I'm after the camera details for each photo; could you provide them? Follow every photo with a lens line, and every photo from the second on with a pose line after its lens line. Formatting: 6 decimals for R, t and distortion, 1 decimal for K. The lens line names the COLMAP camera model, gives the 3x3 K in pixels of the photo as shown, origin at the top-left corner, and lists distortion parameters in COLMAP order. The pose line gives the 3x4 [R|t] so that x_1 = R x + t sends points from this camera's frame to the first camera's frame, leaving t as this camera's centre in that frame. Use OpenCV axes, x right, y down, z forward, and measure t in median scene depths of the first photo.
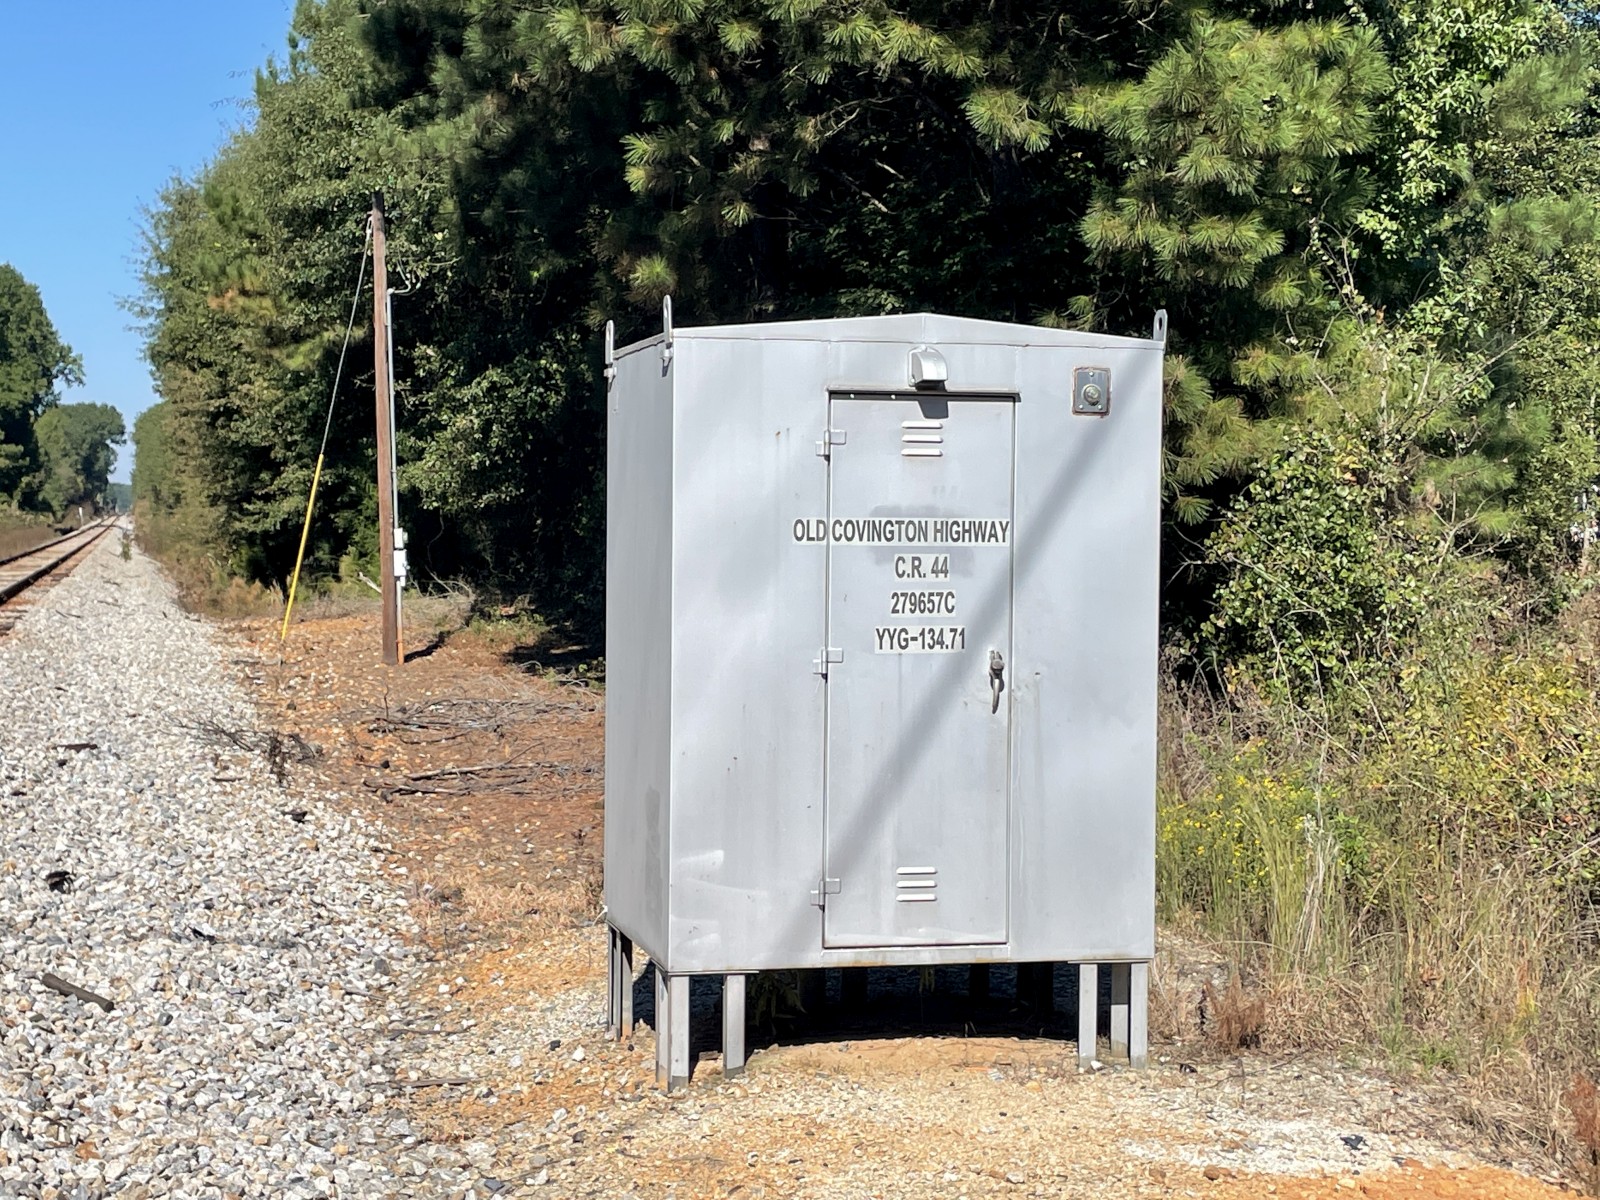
lens RADIAL K [[2582.0, 0, 770.7], [0, 2582.0, 653.2], [0, 0, 1]] dist [0.106950, 0.000000]
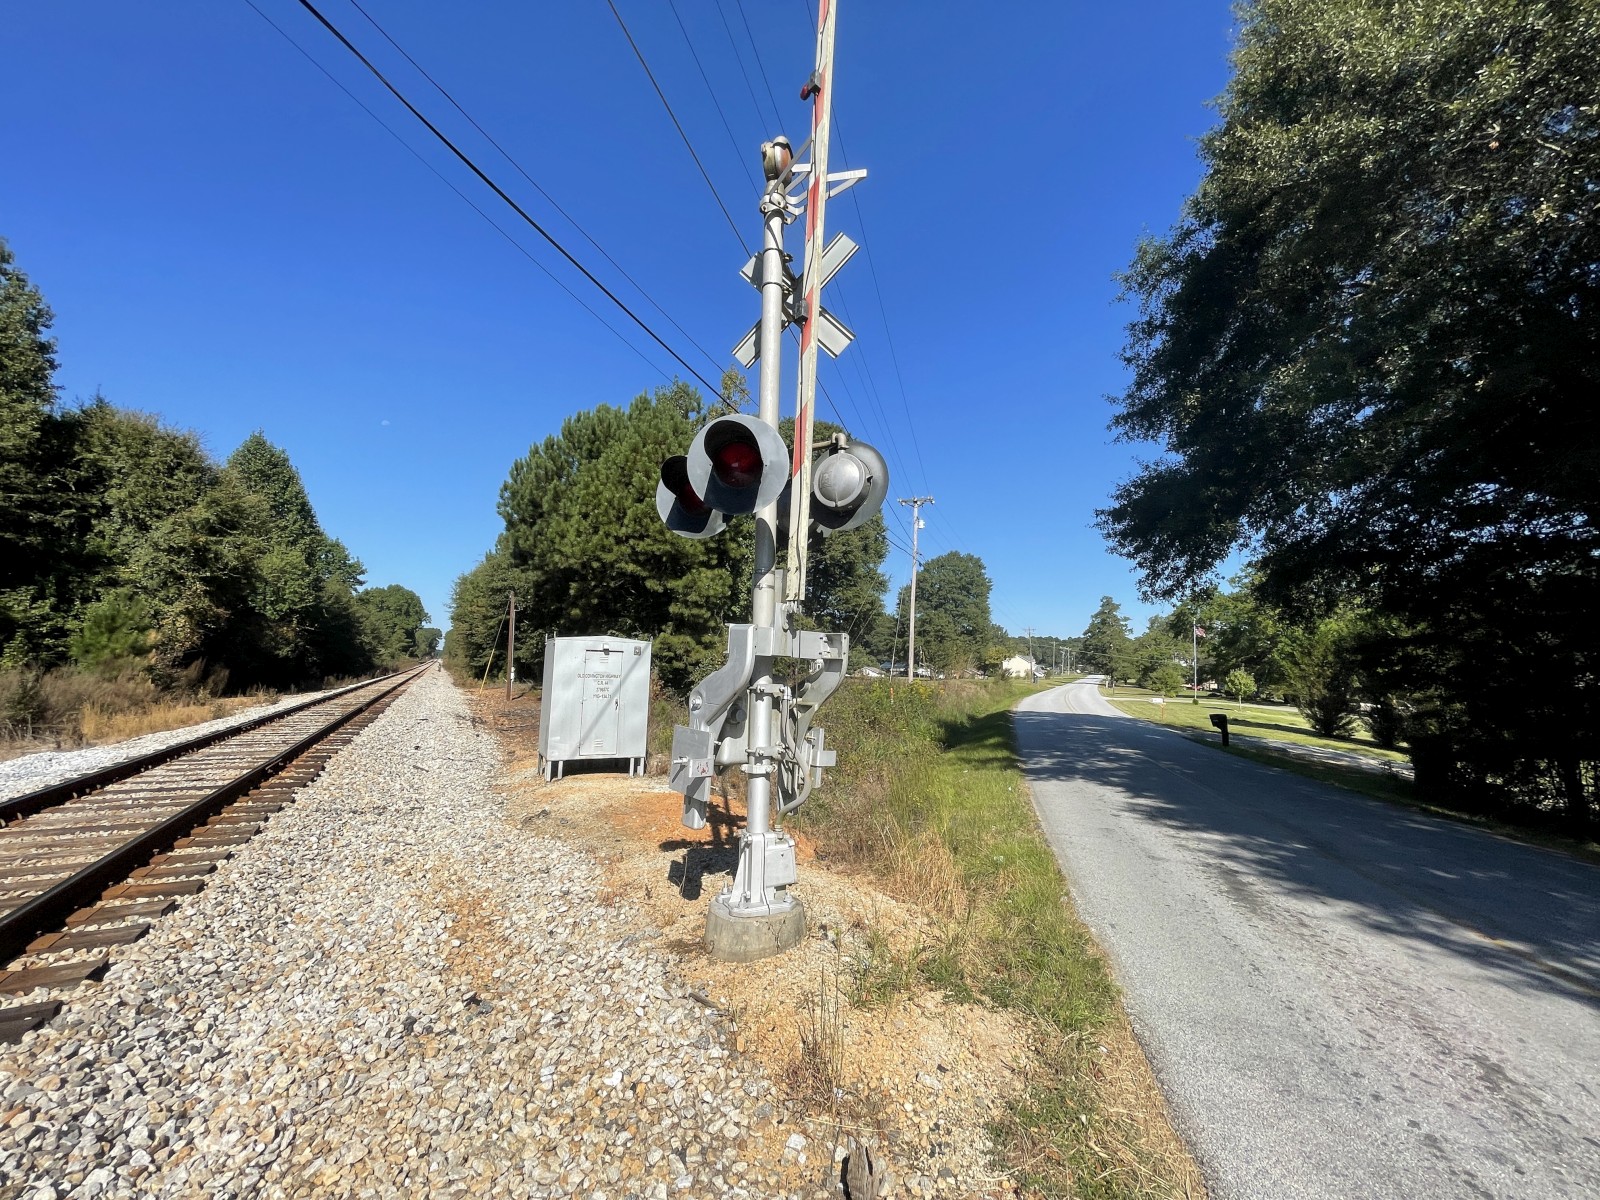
lens RADIAL K [[643.8, 0, 804.5], [0, 643.8, 605.8], [0, 0, 1]] dist [-0.004632, -0.000417]
pose [[0.963202, 0.045508, 0.264898, 0.044696], [-0.007107, 0.989530, -0.144154, -0.000979], [-0.268684, 0.136966, 0.953441, -0.182357]]
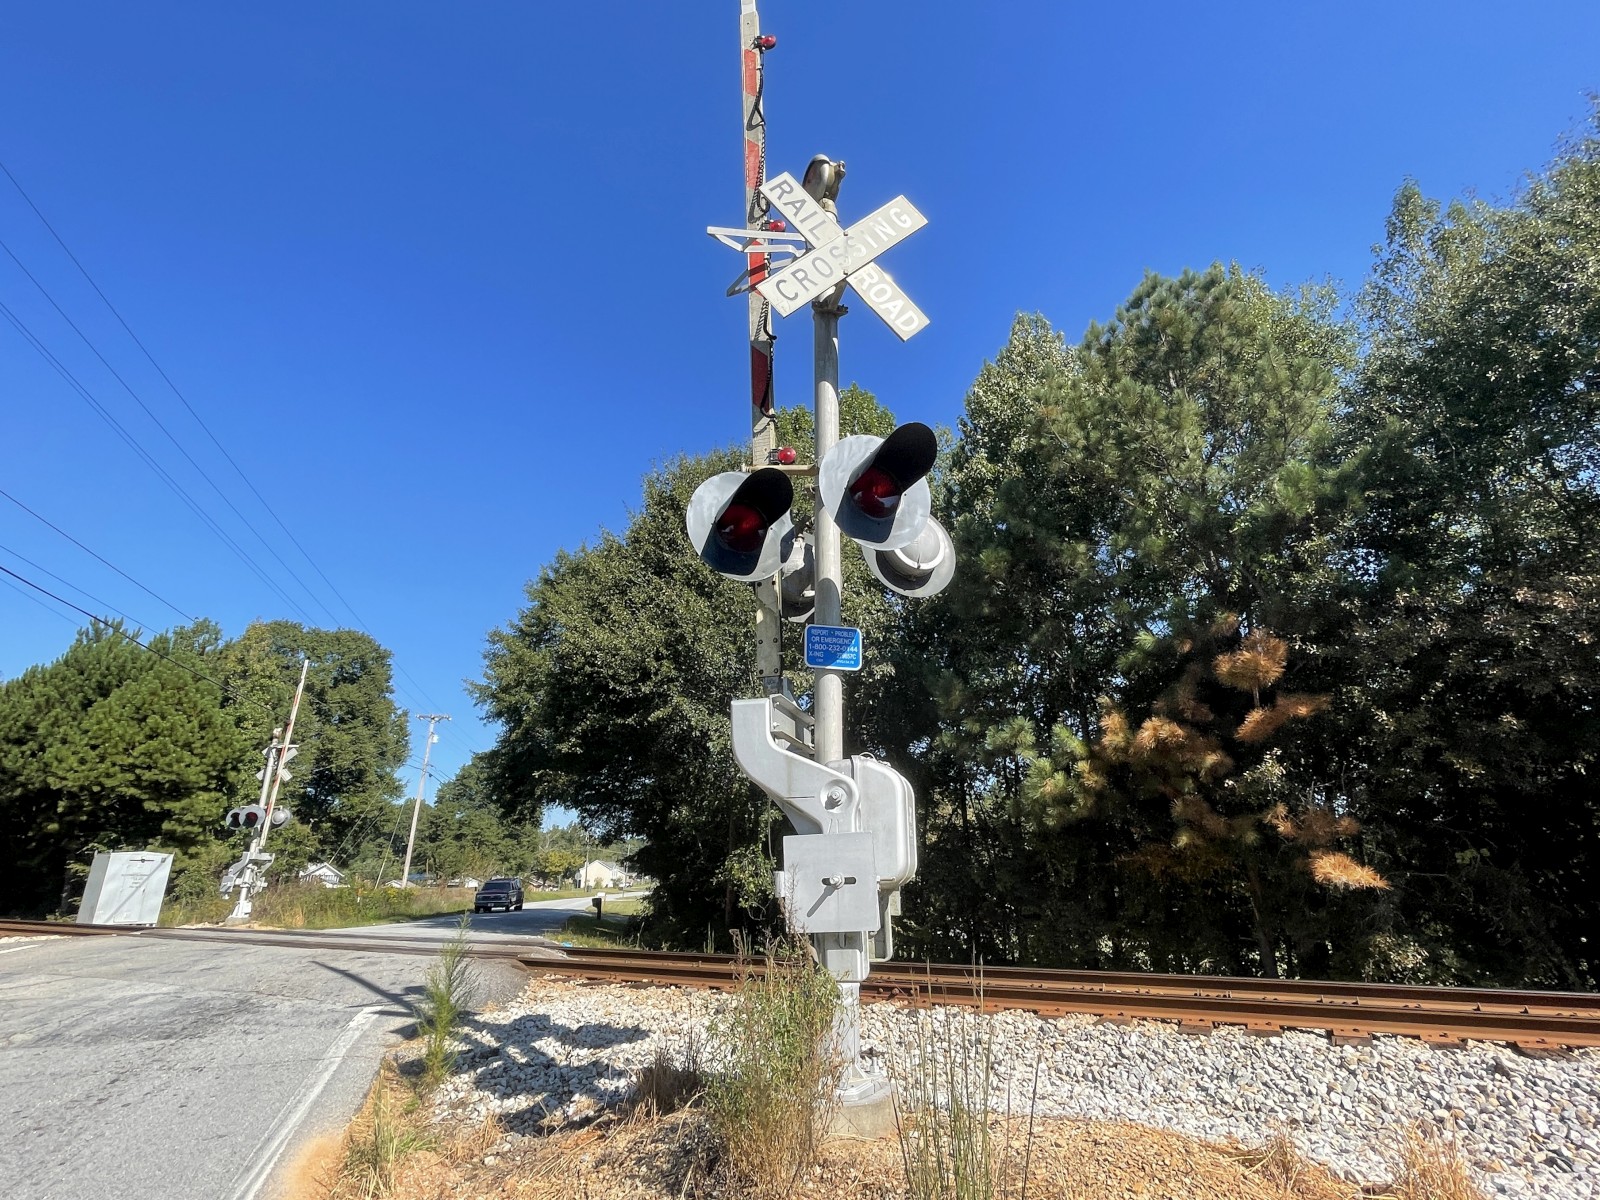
lens RADIAL K [[801.8, 0, 807.0], [0, 801.8, 592.9], [0, 0, 1]] dist [-0.003100, 0.000121]
pose [[0.696559, 0.235188, 0.677859, -0.210913], [0.048649, 0.927096, -0.371654, 0.091724], [-0.715849, 0.291856, 0.634335, -1.326449]]
